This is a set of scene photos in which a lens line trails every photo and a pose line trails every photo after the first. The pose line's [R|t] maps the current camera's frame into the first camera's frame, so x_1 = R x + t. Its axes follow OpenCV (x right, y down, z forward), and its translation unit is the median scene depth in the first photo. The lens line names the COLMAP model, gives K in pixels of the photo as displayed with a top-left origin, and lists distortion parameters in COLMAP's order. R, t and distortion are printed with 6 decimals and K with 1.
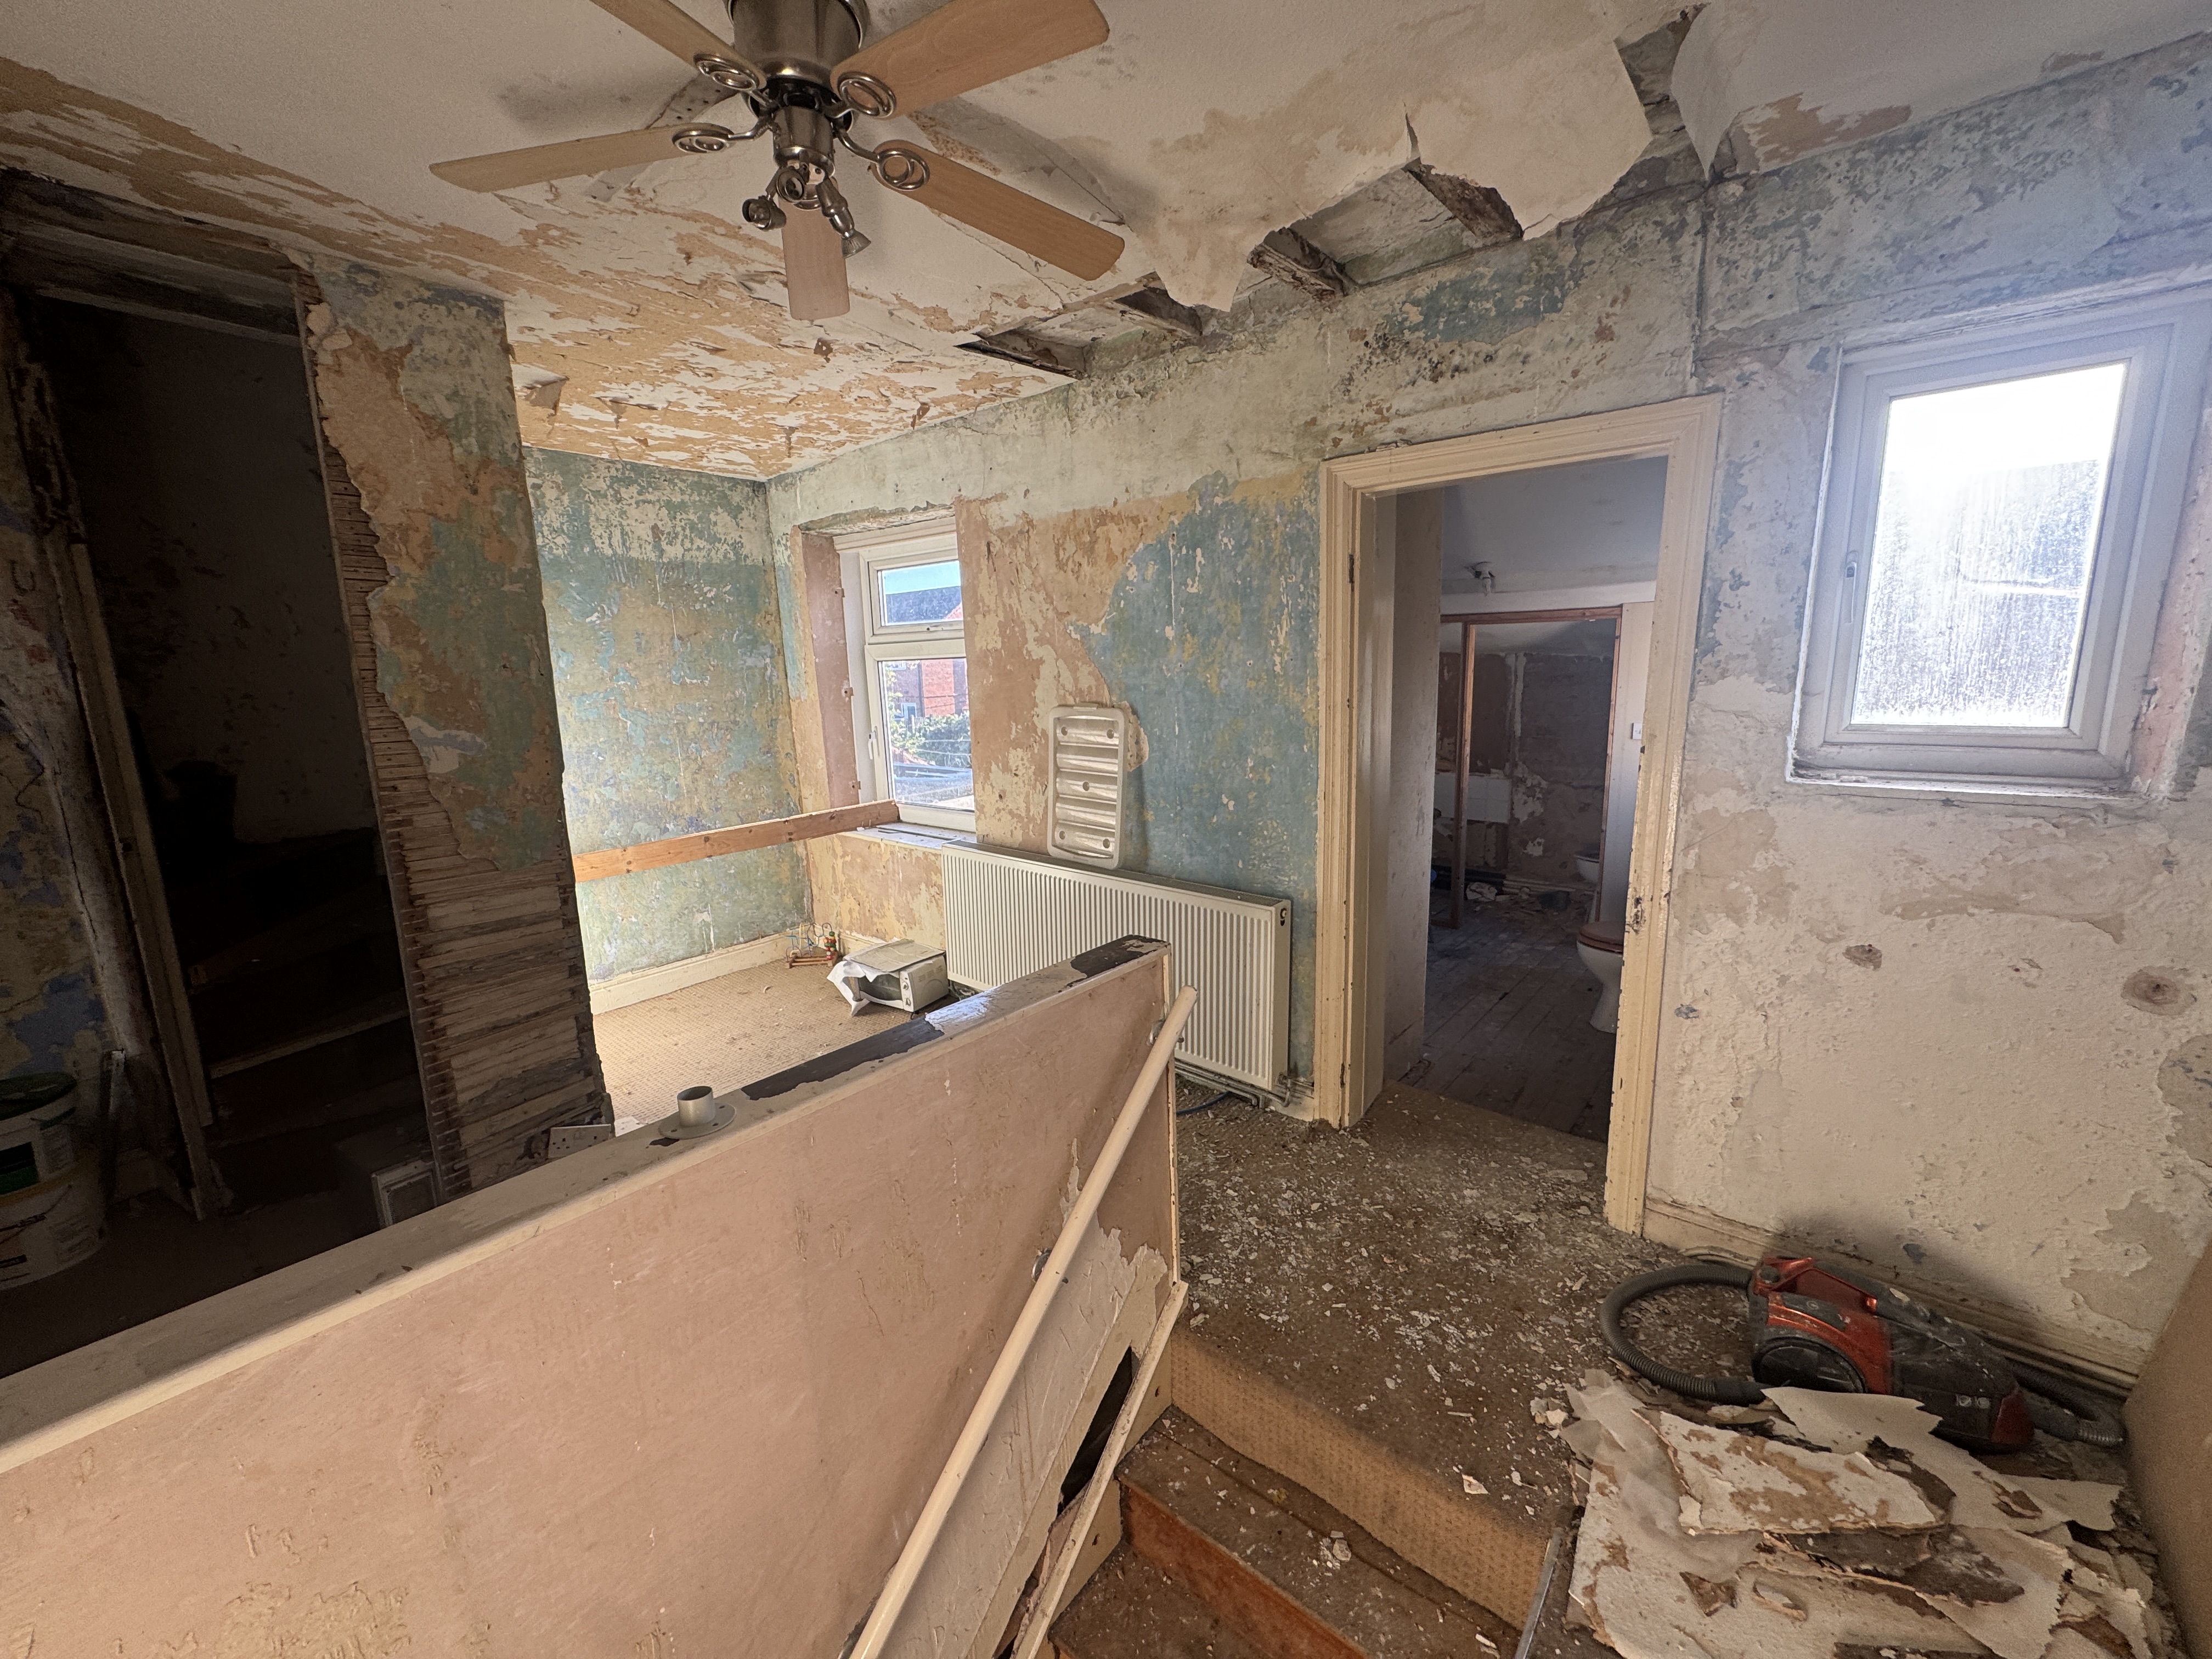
lens RADIAL K [[874.3, 0, 1105.6], [0, 874.3, 823.0], [0, 0, 1]] dist [-0.001518, -0.000113]
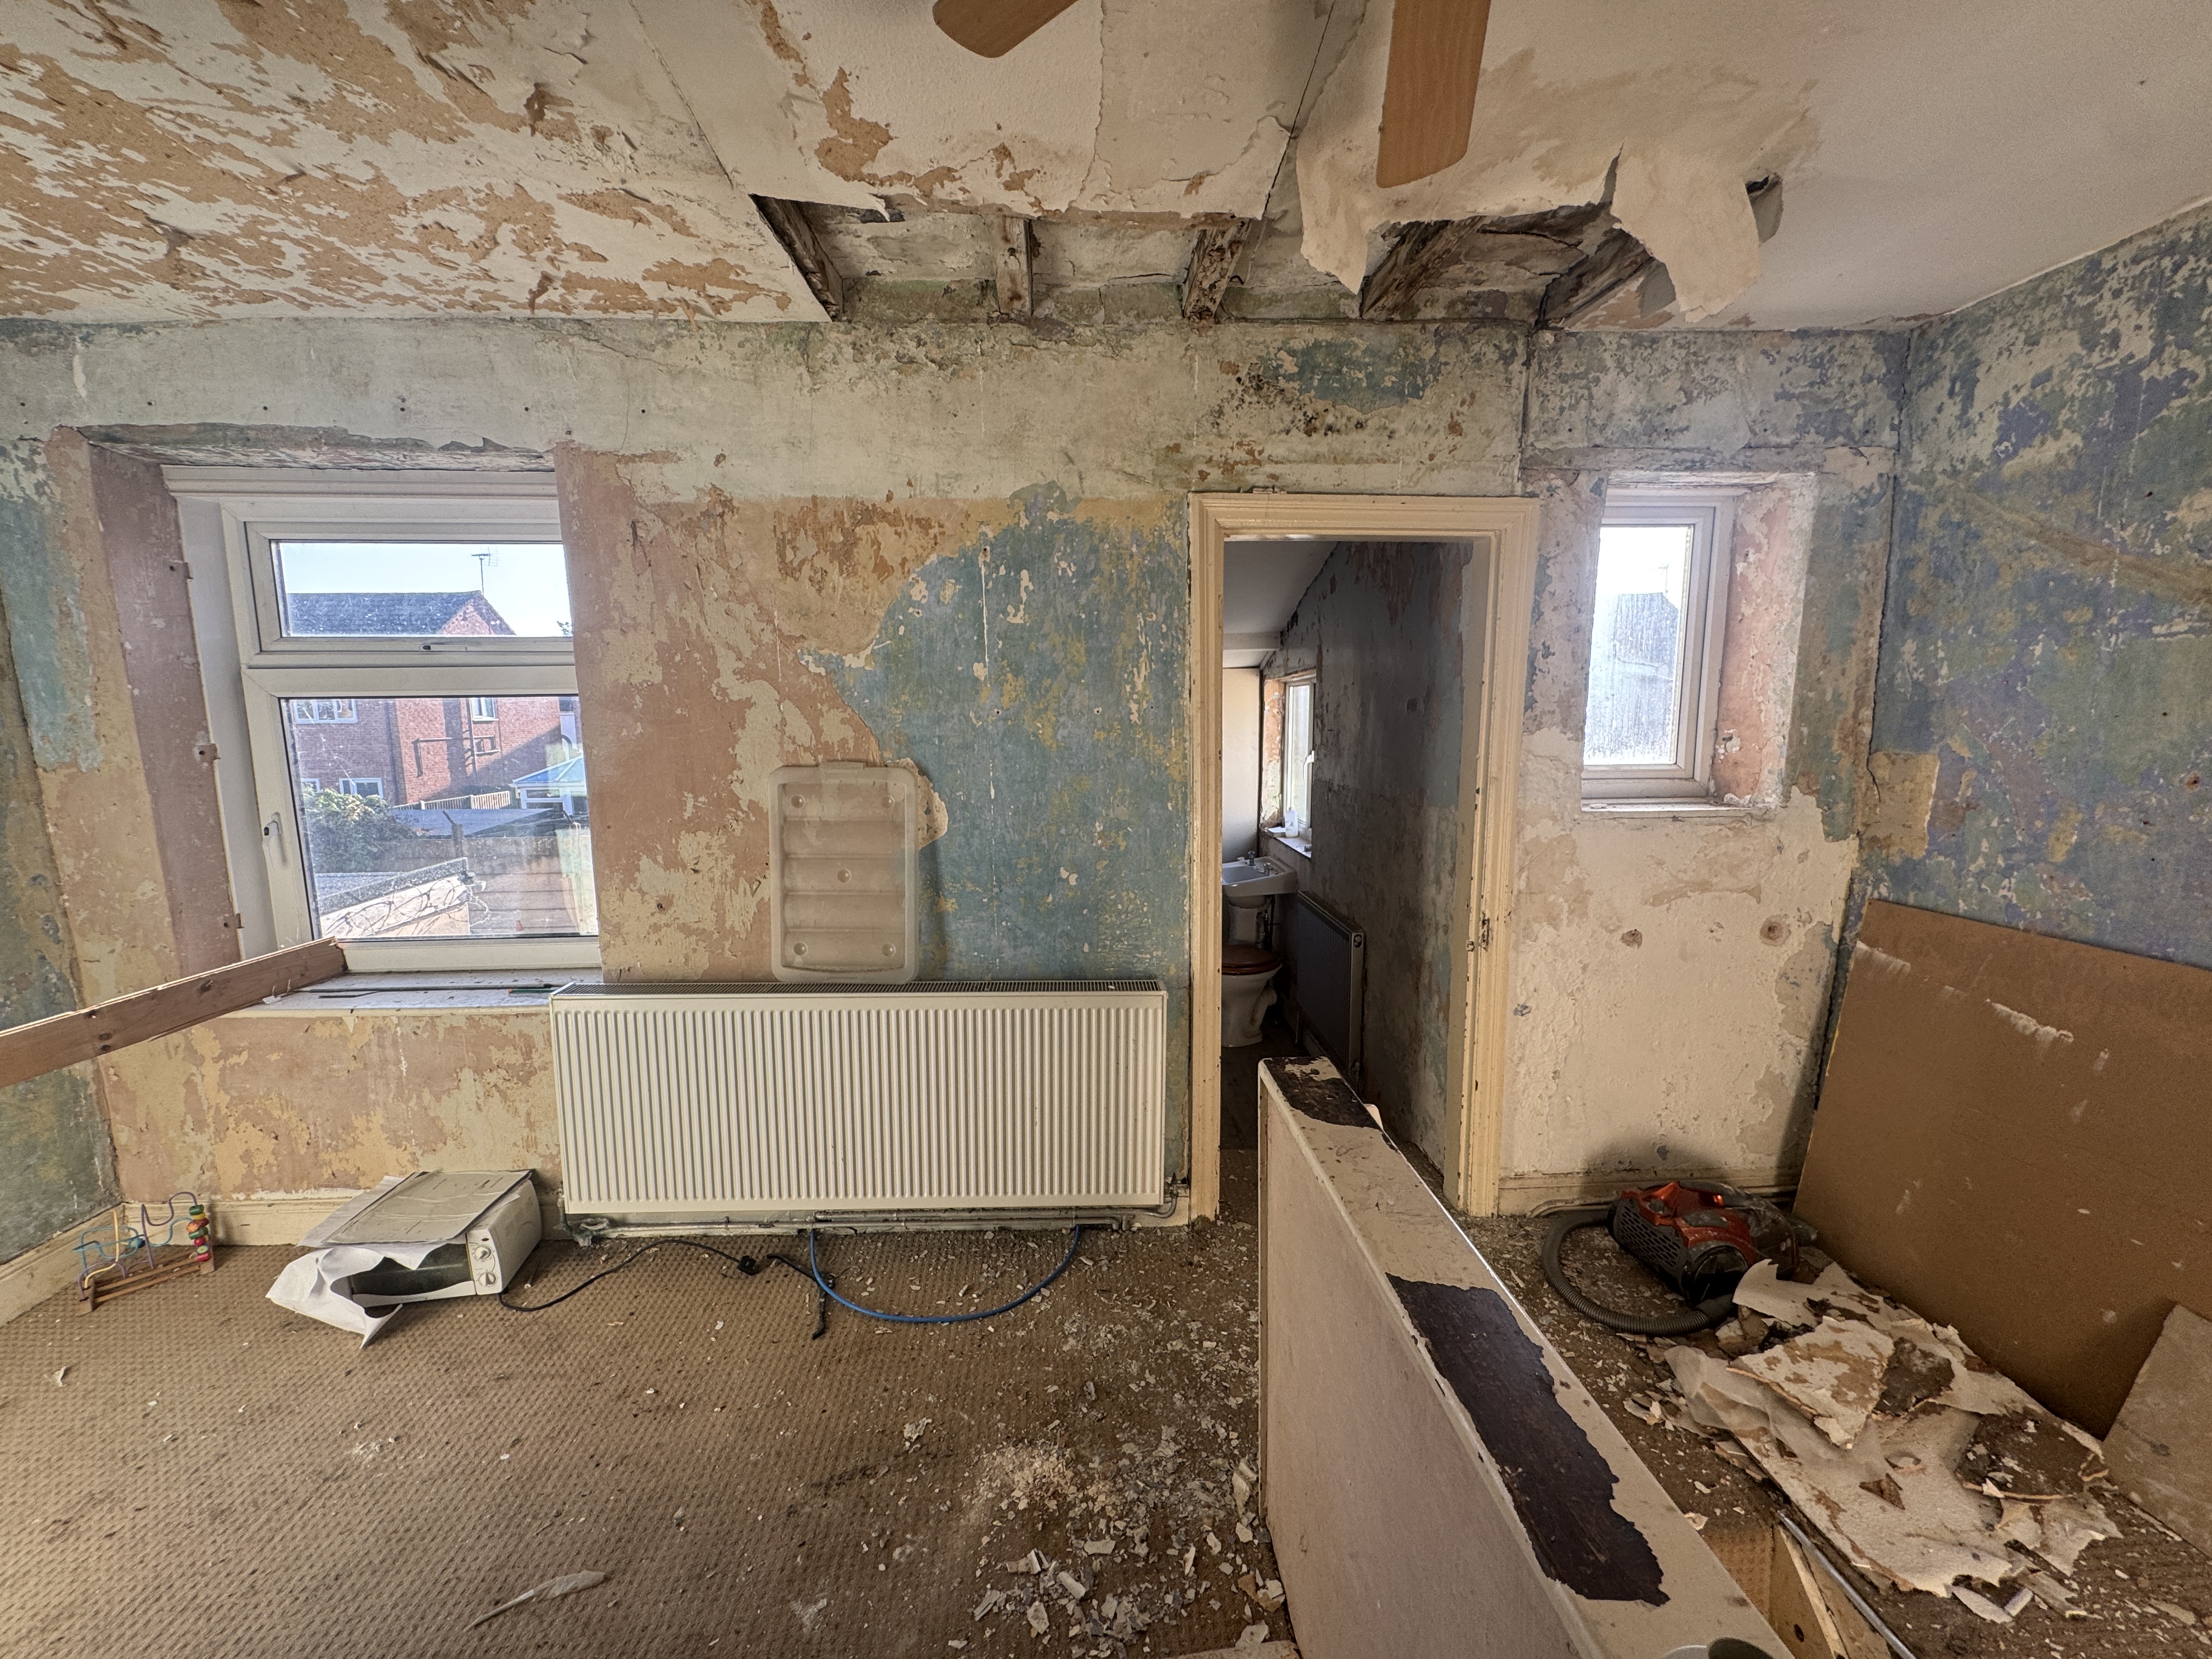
lens RADIAL K [[874.3, 0, 1106.6], [0, 874.3, 825.7], [0, 0, 1]] dist [-0.001518, -0.000113]
pose [[0.734719, -0.065622, 0.675190, -0.391129], [0.108880, 0.993814, -0.021891, -0.049258], [-0.669576, 0.089599, 0.737319, 0.355826]]
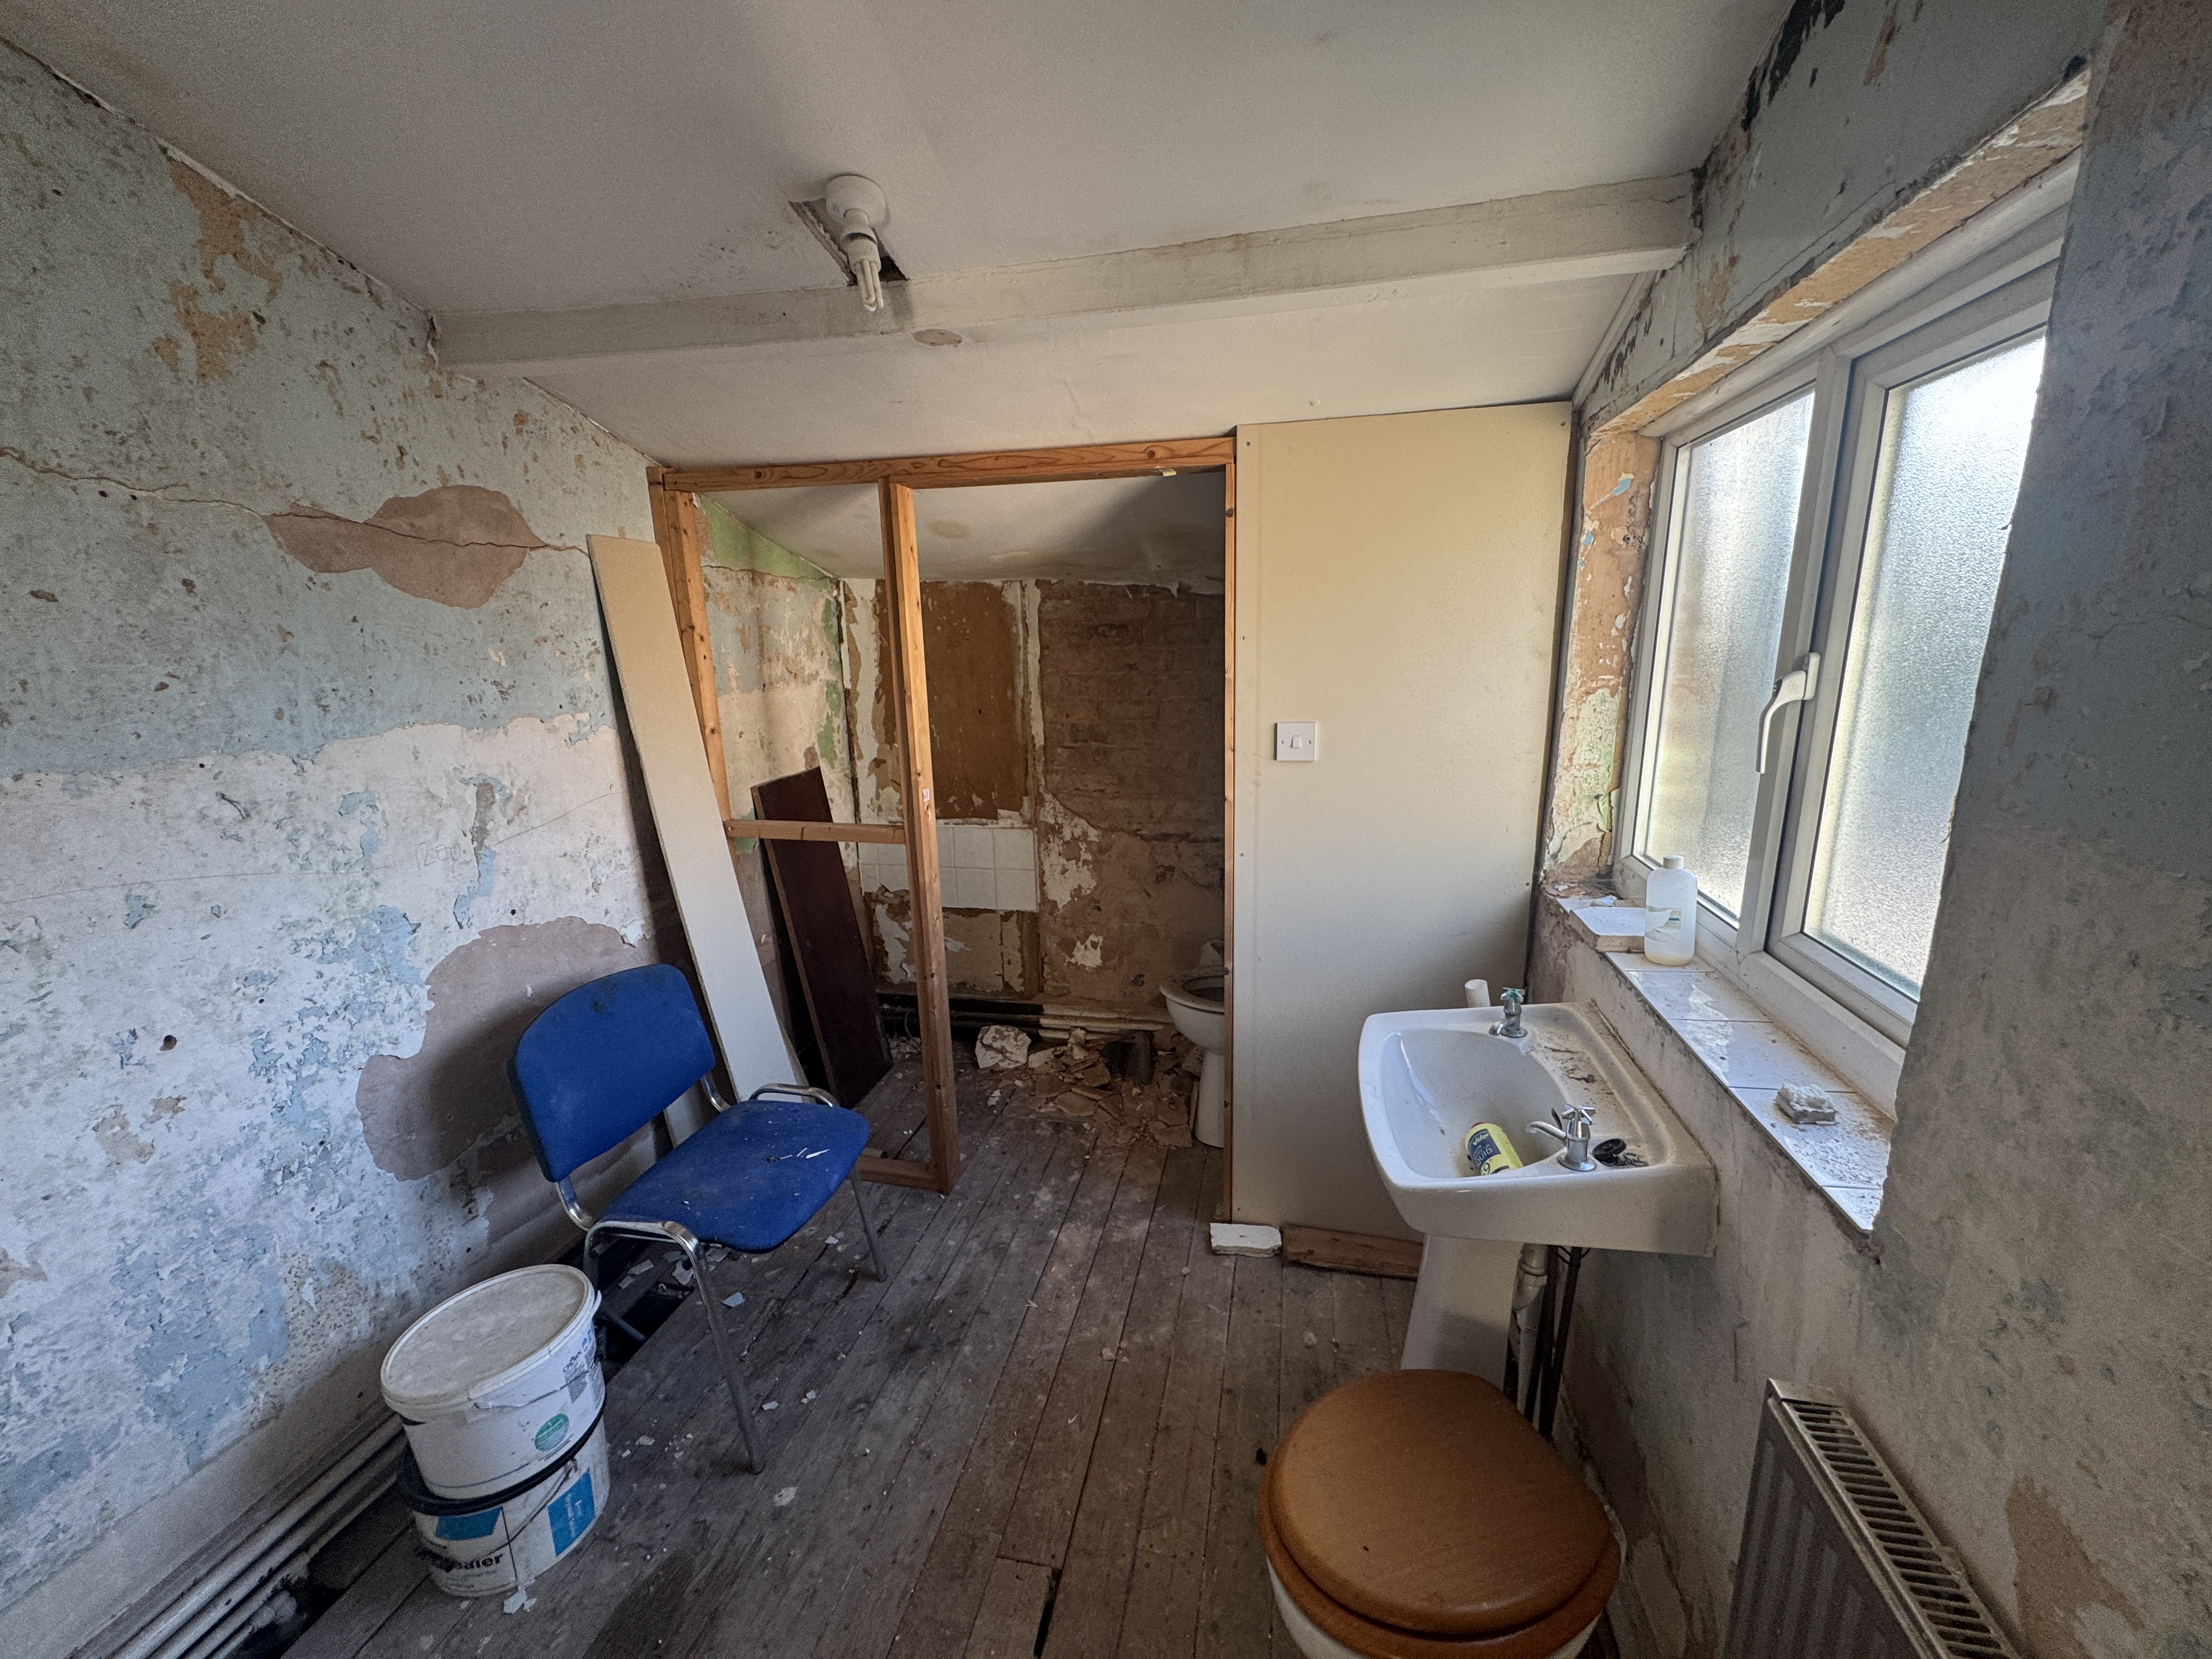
lens RADIAL K [[874.3, 0, 1106.0], [0, 874.3, 817.3], [0, 0, 1]] dist [-0.001518, -0.000113]
pose [[0.881500, -0.095189, 0.462490, 0.558861], [0.085778, 0.995454, 0.041391, -0.158329], [-0.464328, 0.003186, 0.885658, 1.112930]]
